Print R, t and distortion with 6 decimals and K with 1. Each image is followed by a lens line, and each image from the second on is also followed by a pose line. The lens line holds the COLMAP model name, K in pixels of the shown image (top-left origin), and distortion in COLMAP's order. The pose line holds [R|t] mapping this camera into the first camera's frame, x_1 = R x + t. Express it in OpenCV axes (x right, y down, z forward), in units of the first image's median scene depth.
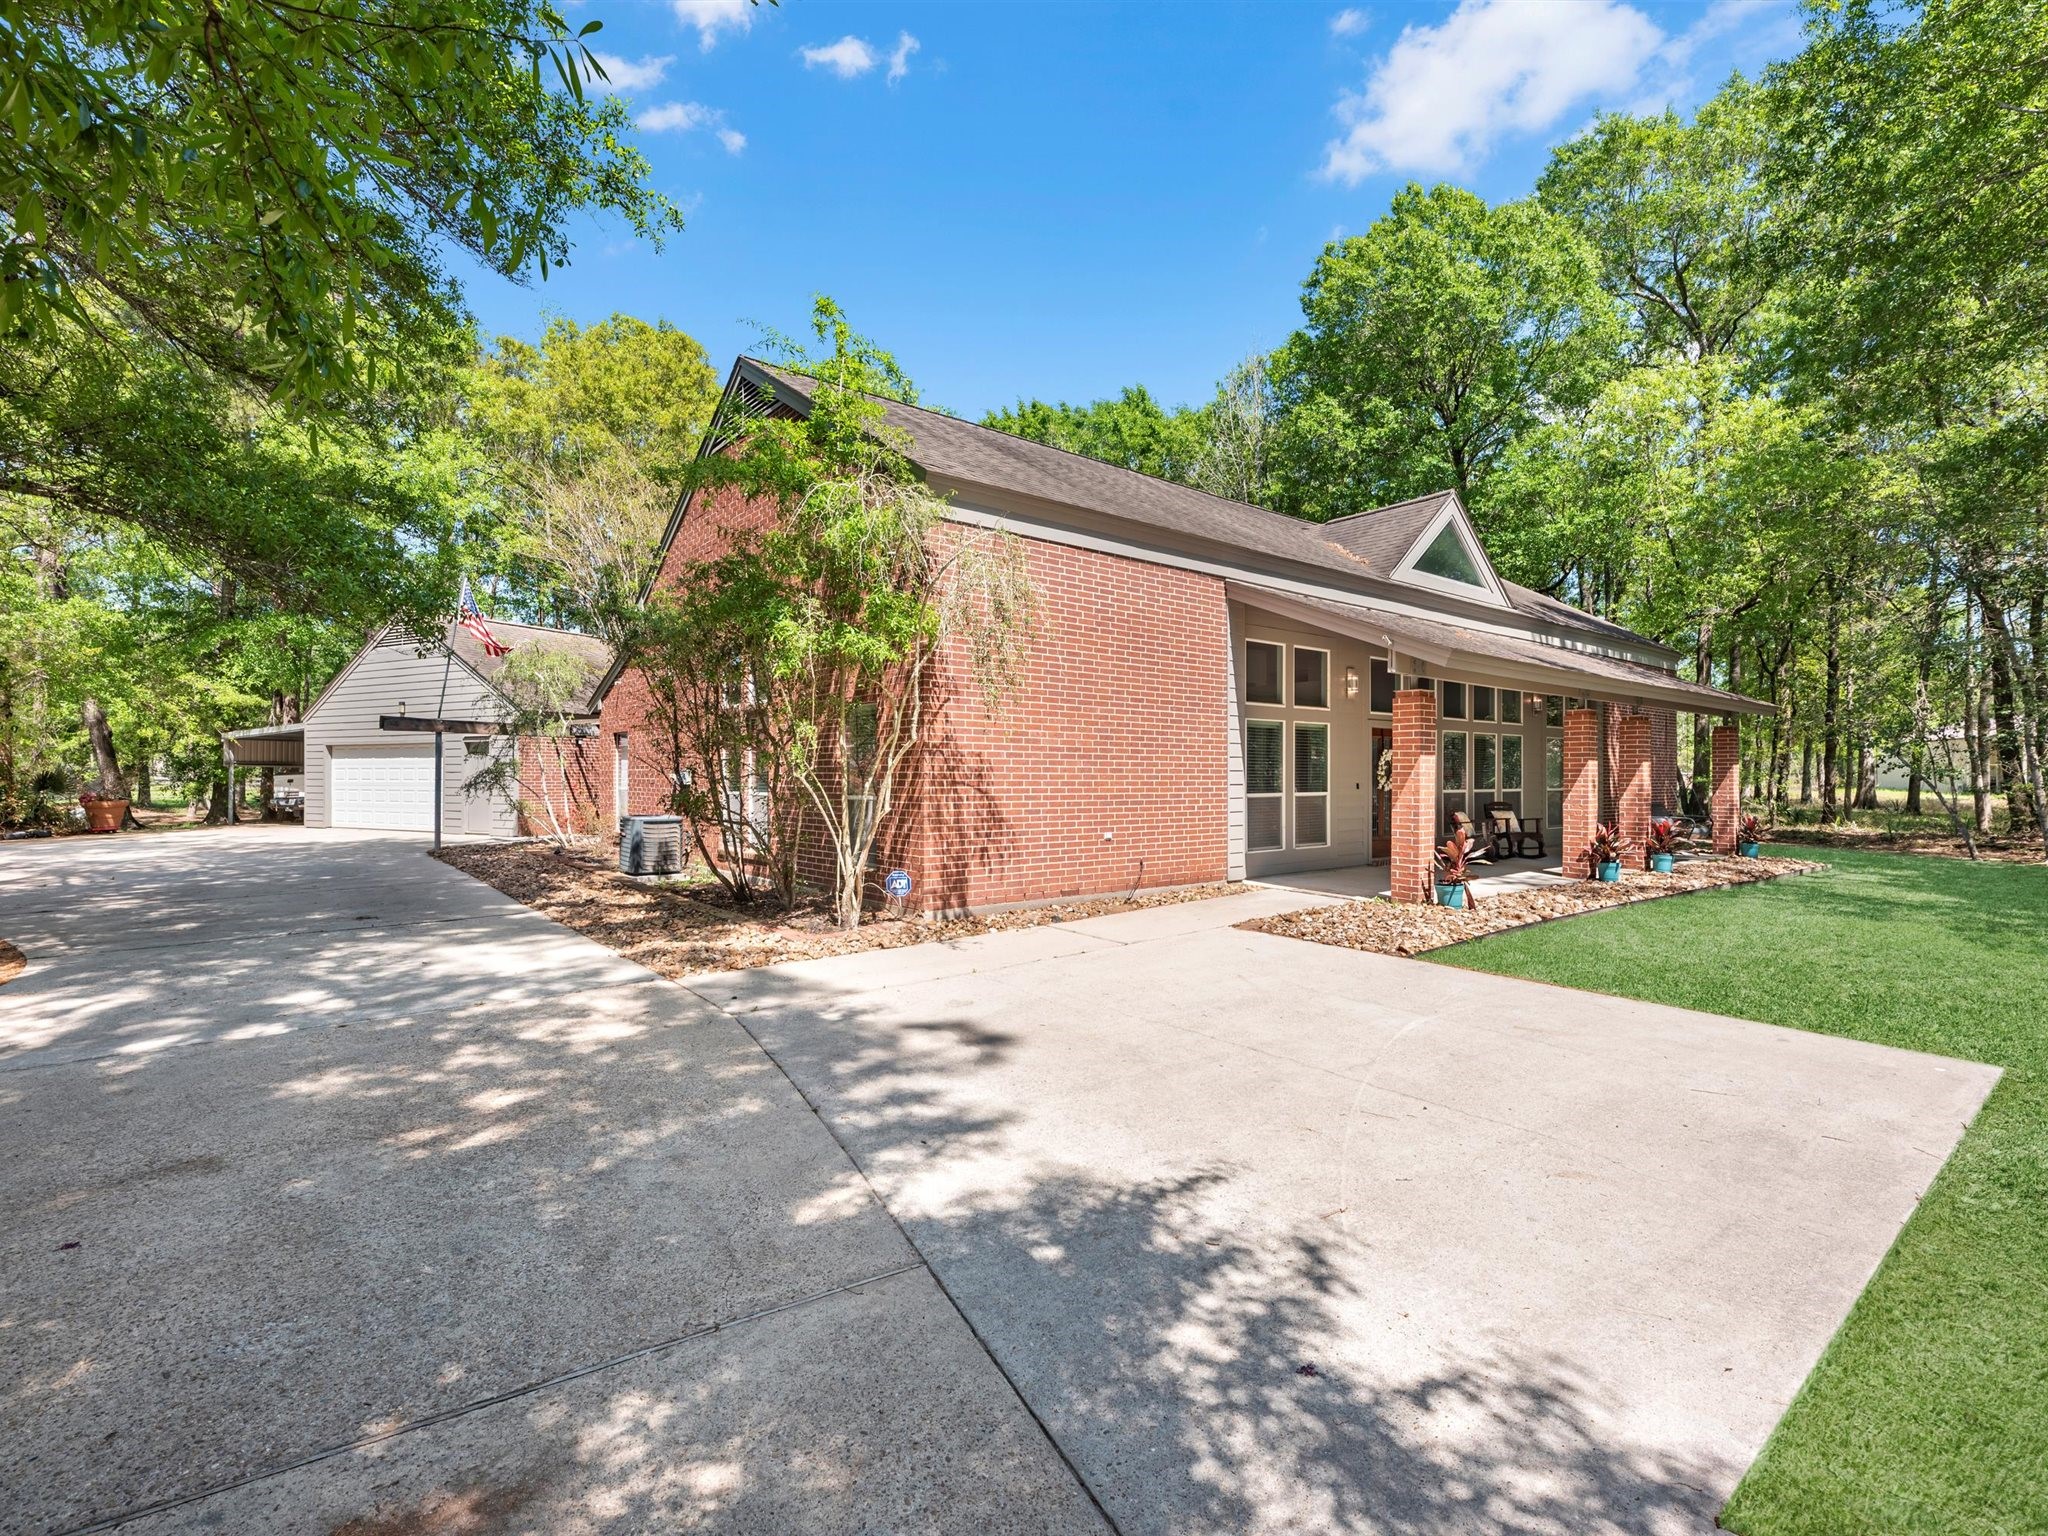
lens RADIAL K [[951.8, 0, 1024.0], [0, 951.8, 768.0], [0, 0, 1]] dist [-0.000011, -0.000110]
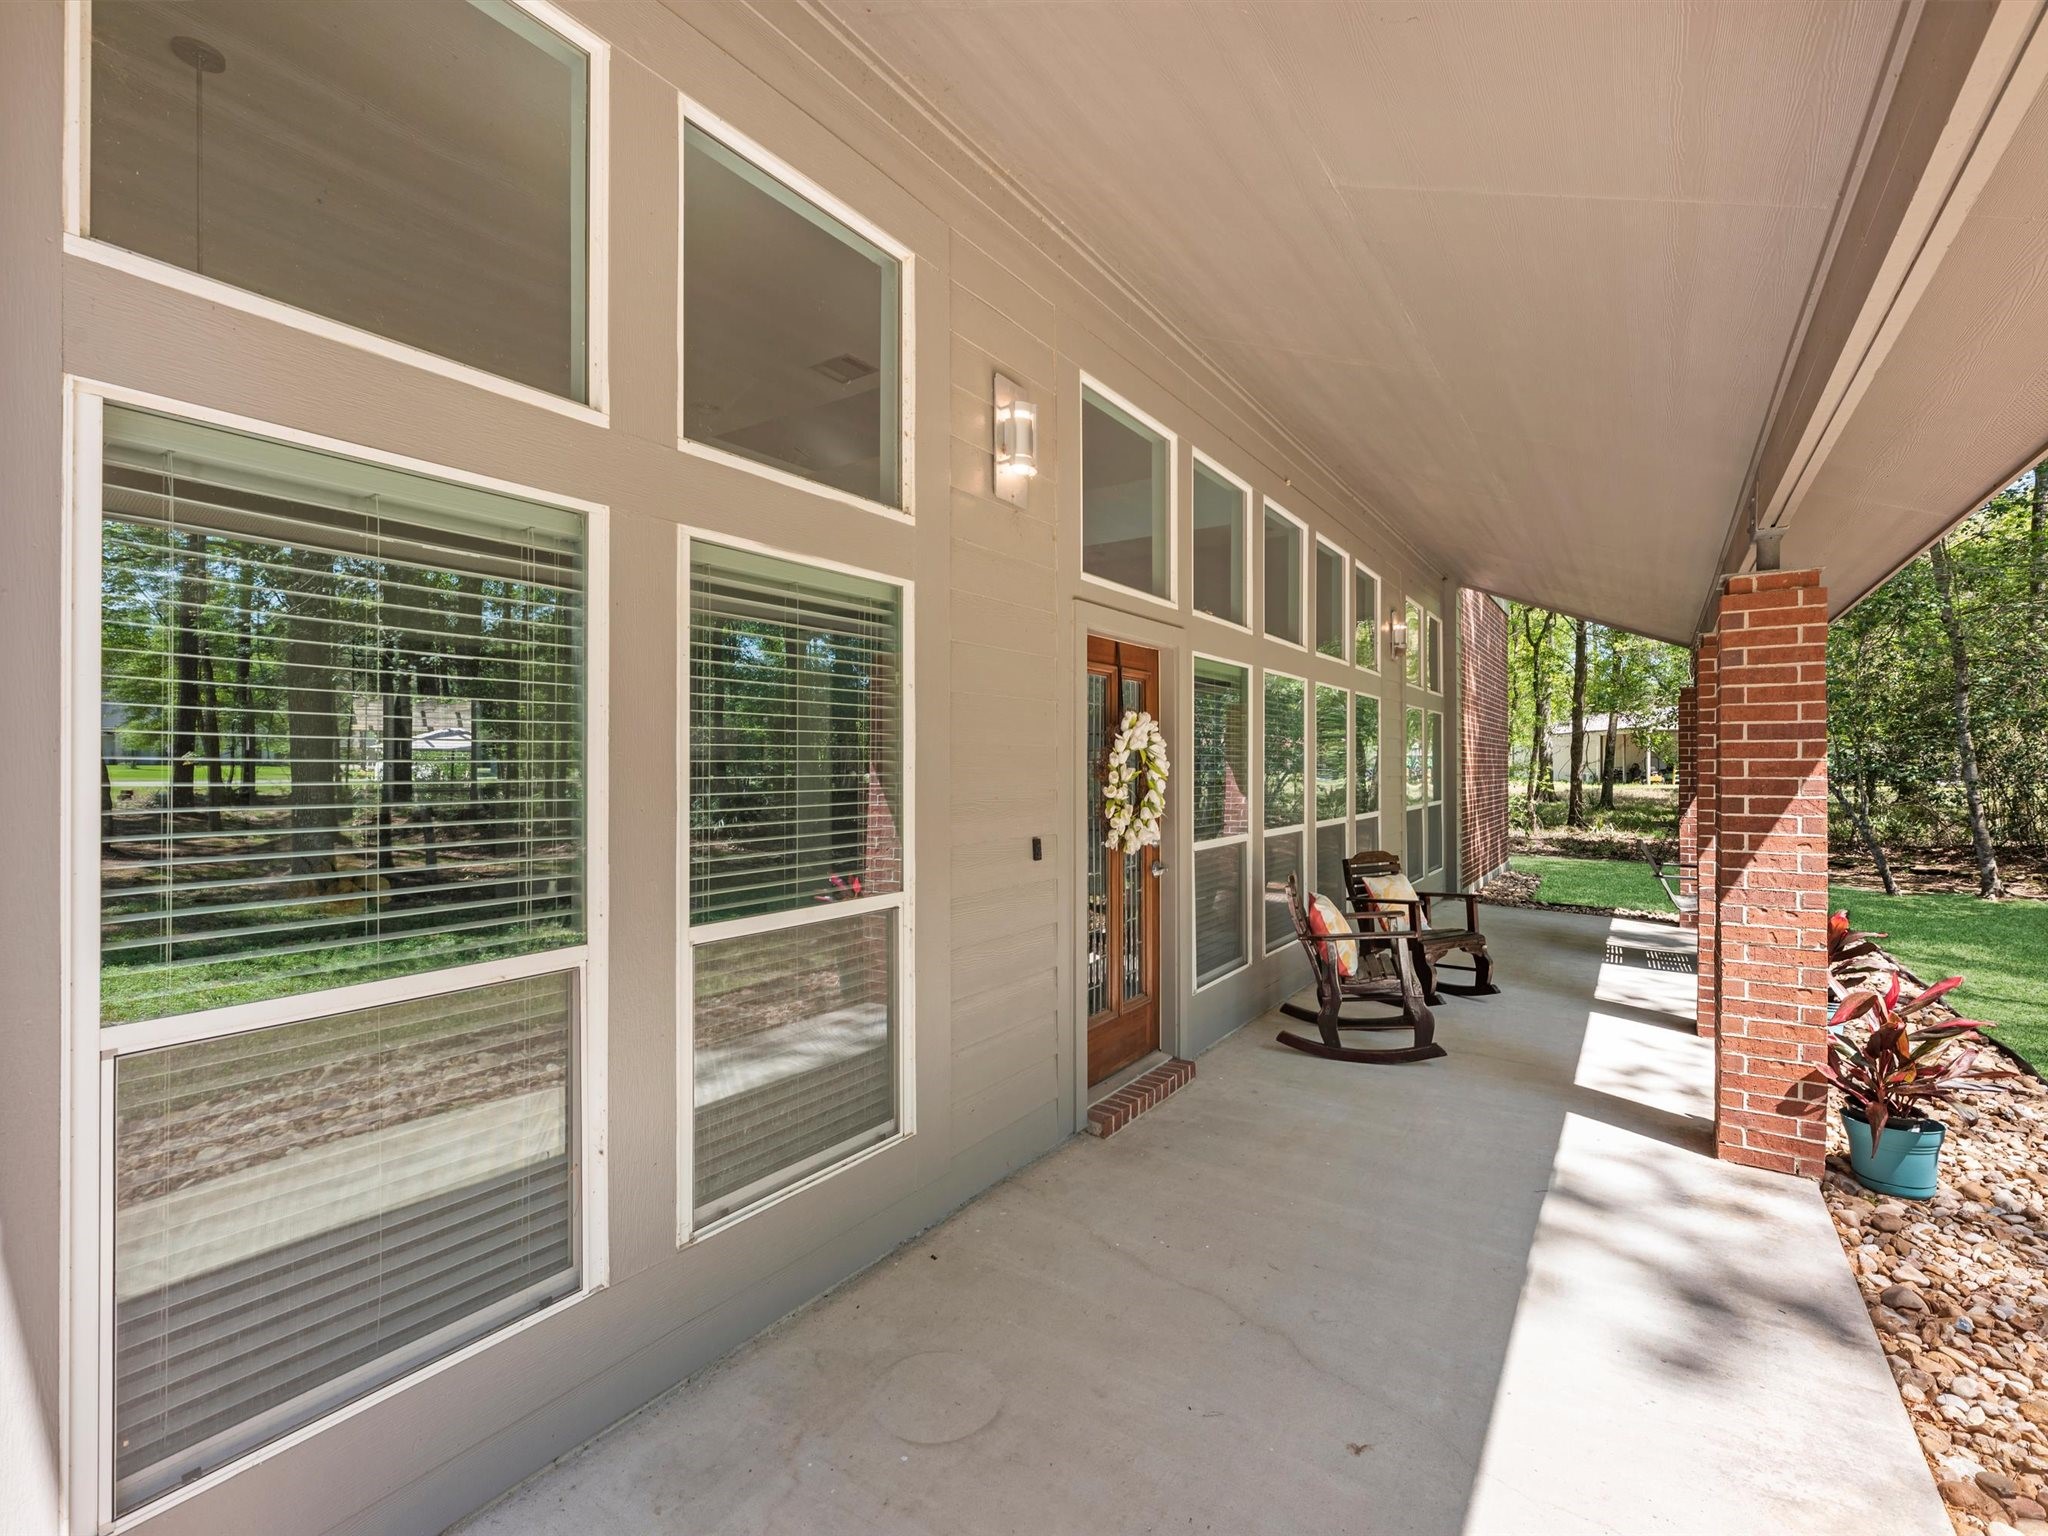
lens RADIAL K [[951.8, 0, 1024.0], [0, 951.8, 768.0], [0, 0, 1]] dist [-0.000011, -0.000110]
pose [[0.957183, -0.002091, 0.289476, 0.264592], [-0.001190, 0.999937, 0.011157, -0.005790], [-0.289481, -0.011024, 0.957120, 0.731970]]
